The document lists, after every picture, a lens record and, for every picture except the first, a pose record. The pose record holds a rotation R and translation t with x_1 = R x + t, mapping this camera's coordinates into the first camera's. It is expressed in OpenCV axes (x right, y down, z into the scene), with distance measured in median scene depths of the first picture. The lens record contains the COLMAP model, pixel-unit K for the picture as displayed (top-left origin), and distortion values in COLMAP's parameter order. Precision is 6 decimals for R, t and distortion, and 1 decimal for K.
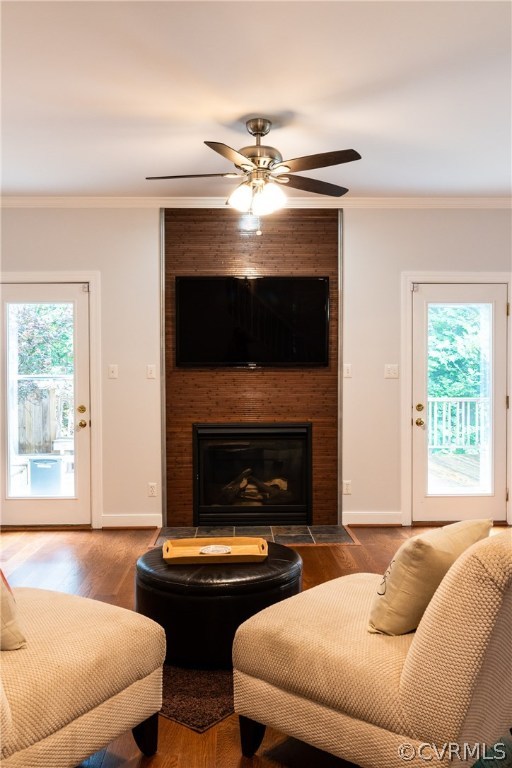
lens RADIAL K [[664.0, 0, 253.5], [0, 664.0, 381.8], [0, 0, 1]] dist [-0.005501, 0.000220]
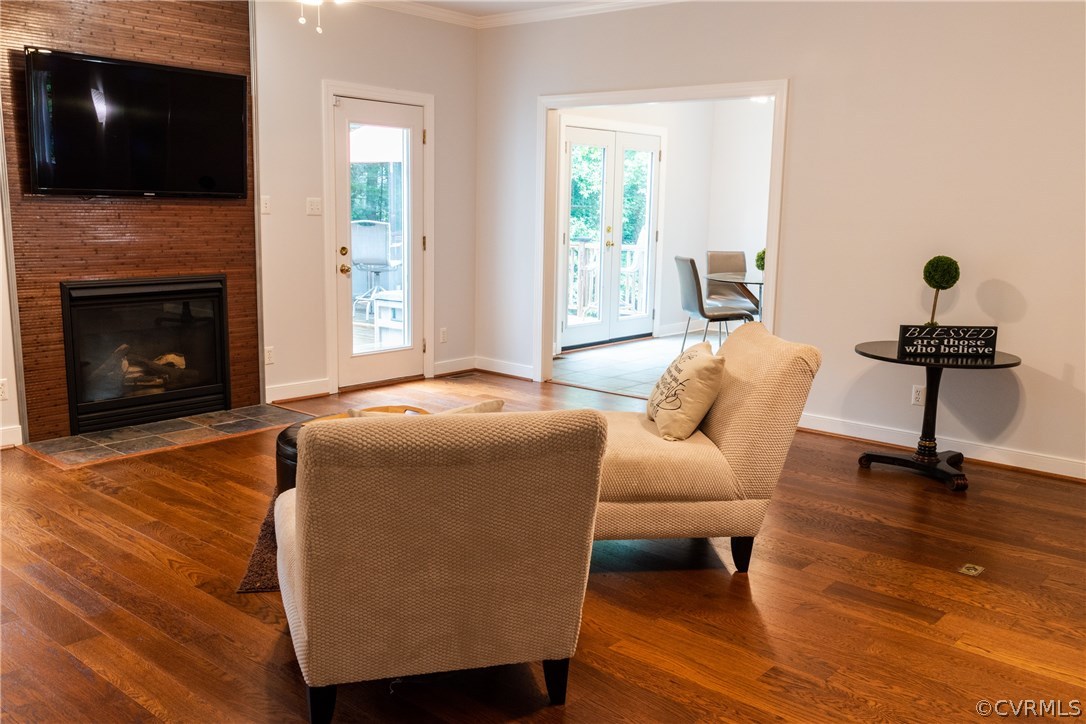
lens RADIAL K [[938.9, 0, 540.5], [0, 938.9, 365.8], [0, 0, 1]] dist [-0.005501, 0.000220]
pose [[0.672156, -0.108507, 0.732416, -0.459056], [-0.012670, 0.987373, 0.157906, -0.008177], [-0.740302, -0.115417, 0.662293, 0.025447]]
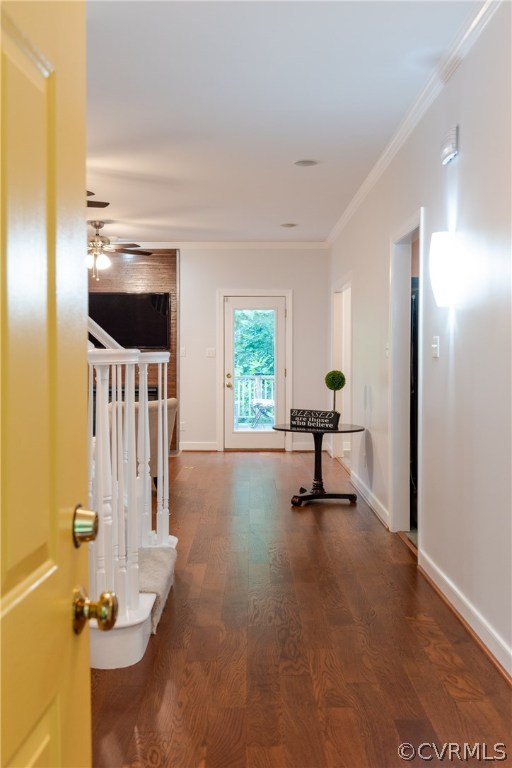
lens RADIAL K [[815.7, 0, 257.1], [0, 815.7, 382.5], [0, 0, 1]] dist [0.000766, 0.000000]
pose [[0.999978, 0.004169, -0.005239, 0.327539], [-0.004081, 0.999850, 0.016857, 0.021981], [0.005309, -0.016835, 0.999844, -0.927391]]
